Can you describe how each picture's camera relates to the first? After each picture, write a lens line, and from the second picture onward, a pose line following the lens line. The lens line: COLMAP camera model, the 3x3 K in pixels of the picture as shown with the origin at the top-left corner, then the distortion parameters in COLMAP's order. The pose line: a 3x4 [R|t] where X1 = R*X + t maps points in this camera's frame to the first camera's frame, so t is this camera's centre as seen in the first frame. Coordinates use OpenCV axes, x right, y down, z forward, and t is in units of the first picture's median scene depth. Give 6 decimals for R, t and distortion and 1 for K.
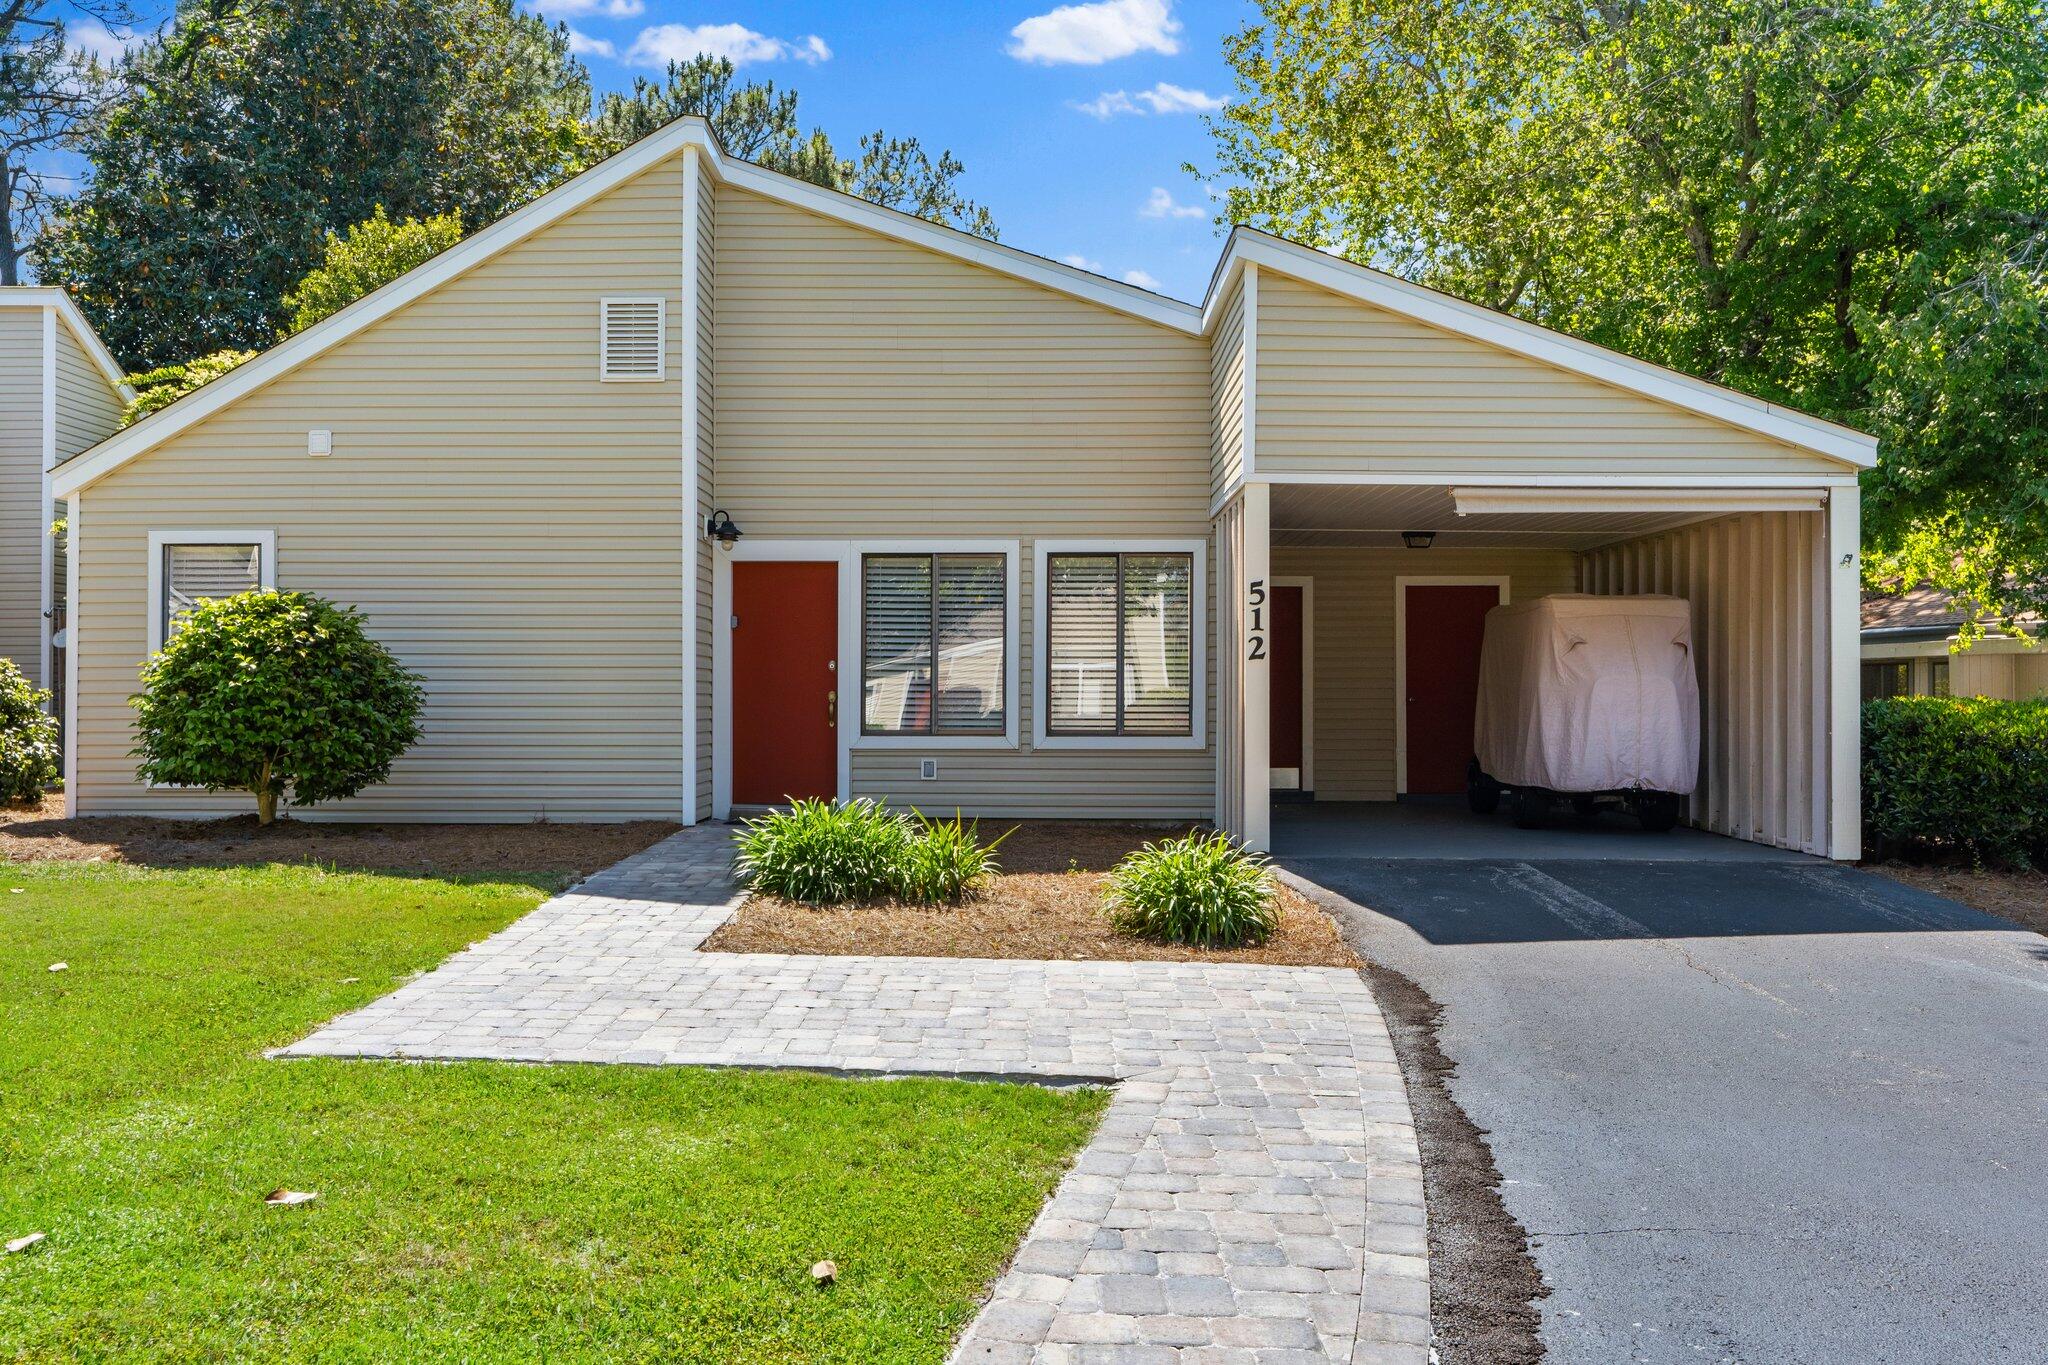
lens RADIAL K [[1744.3, 0, 1023.7], [0, 1744.3, 692.1], [0, 0, 1]] dist [0.002129, 0.001905]
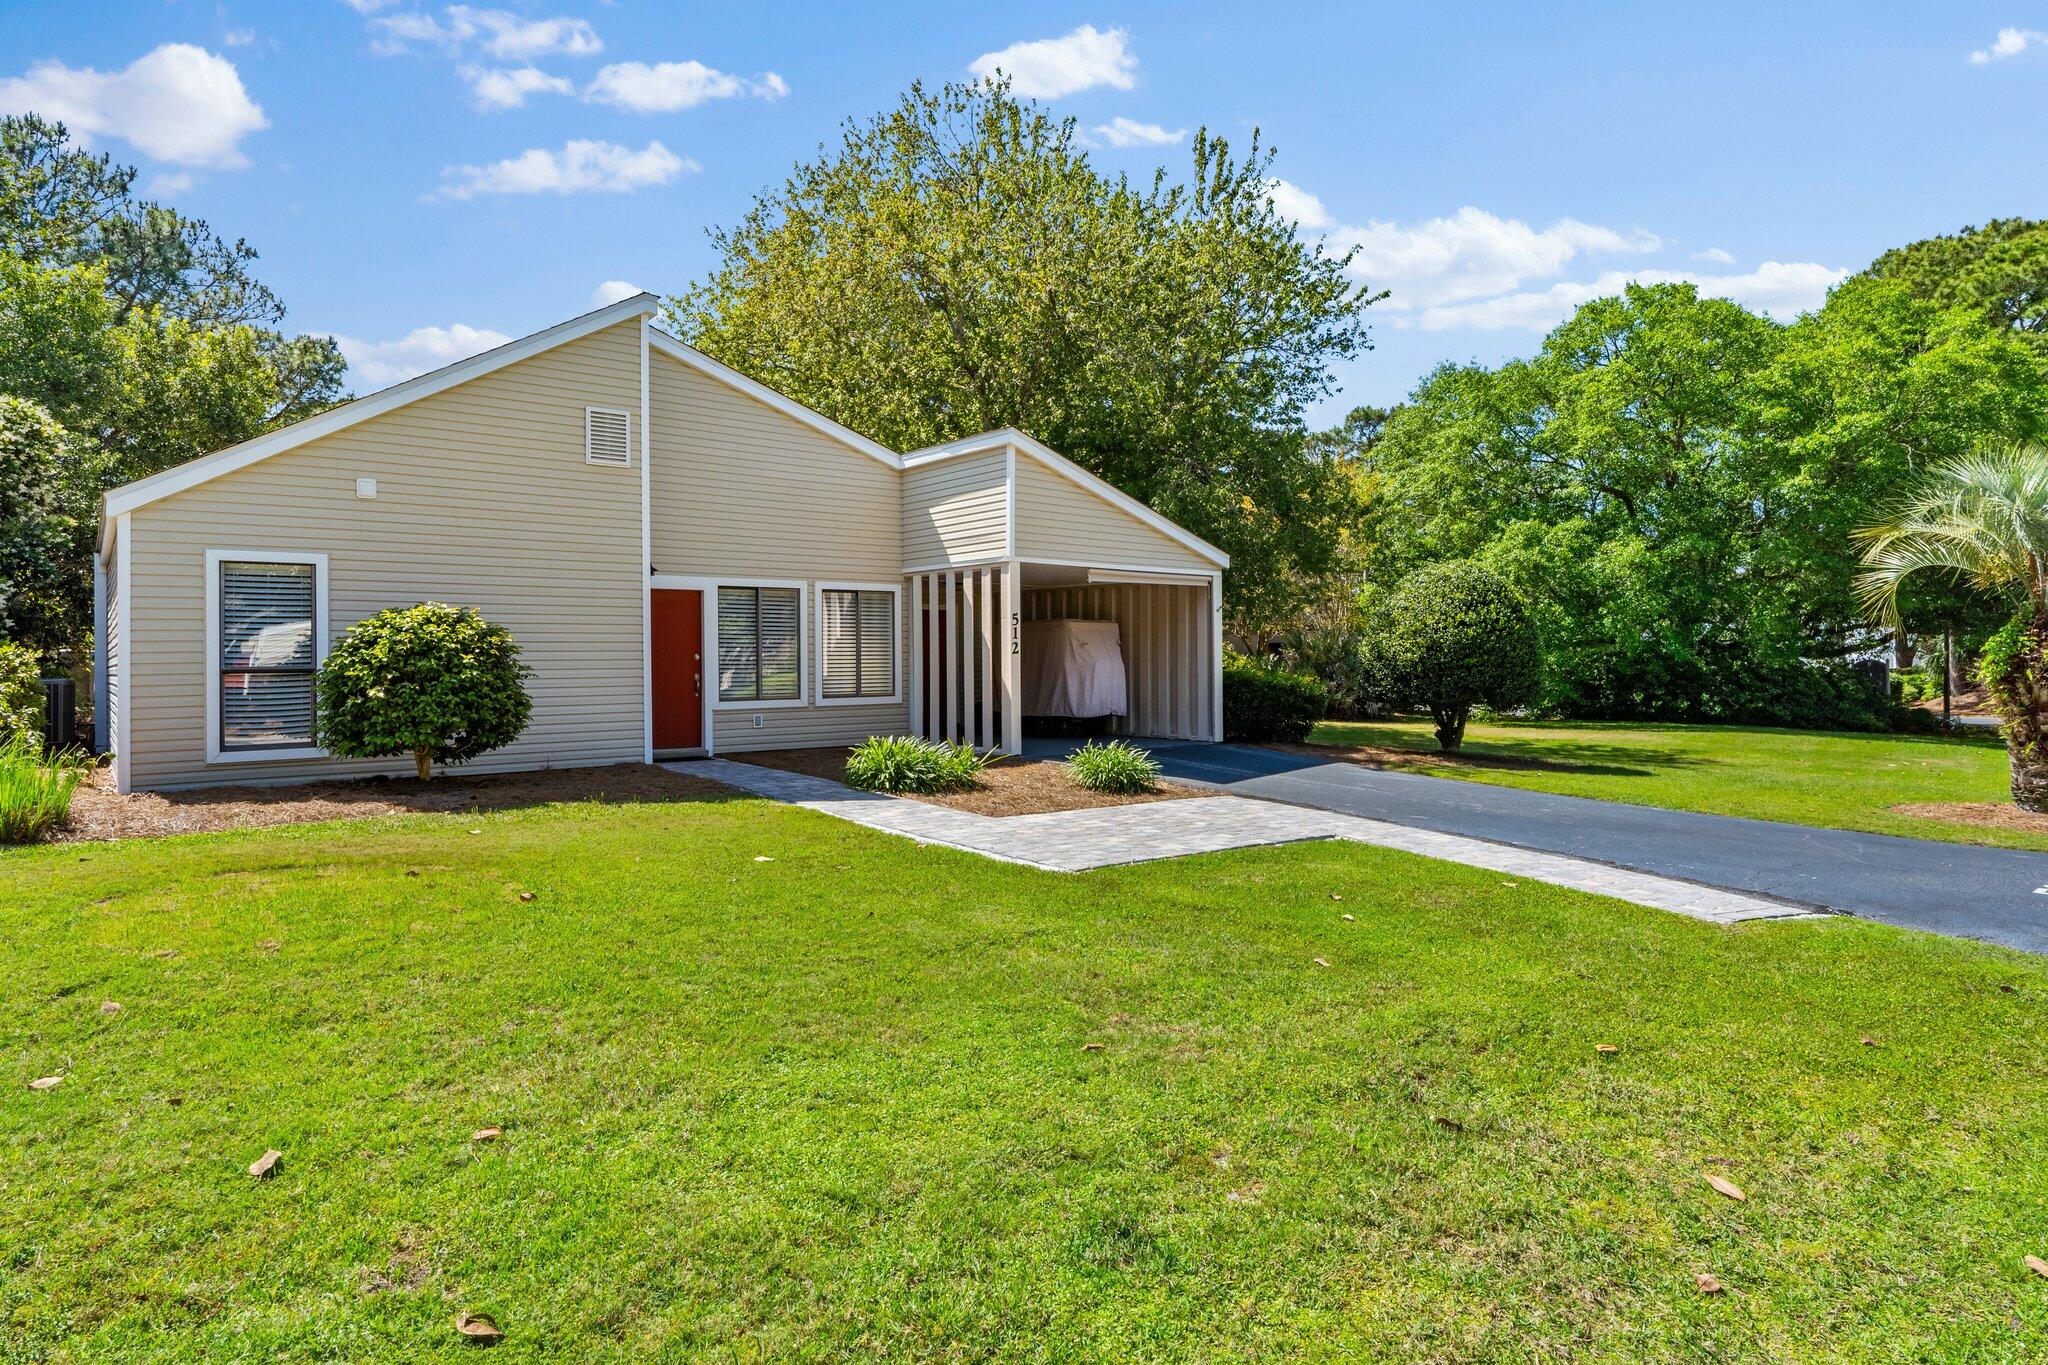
lens RADIAL K [[1144.3, 0, 1023.5], [0, 1144.3, 661.7], [0, 0, 1]] dist [0.000446, 0.000819]
pose [[0.759723, -0.009263, 0.650181, -0.587199], [0.009336, 0.999951, 0.003337, -0.012585], [-0.650180, 0.003535, 0.759772, 0.038443]]
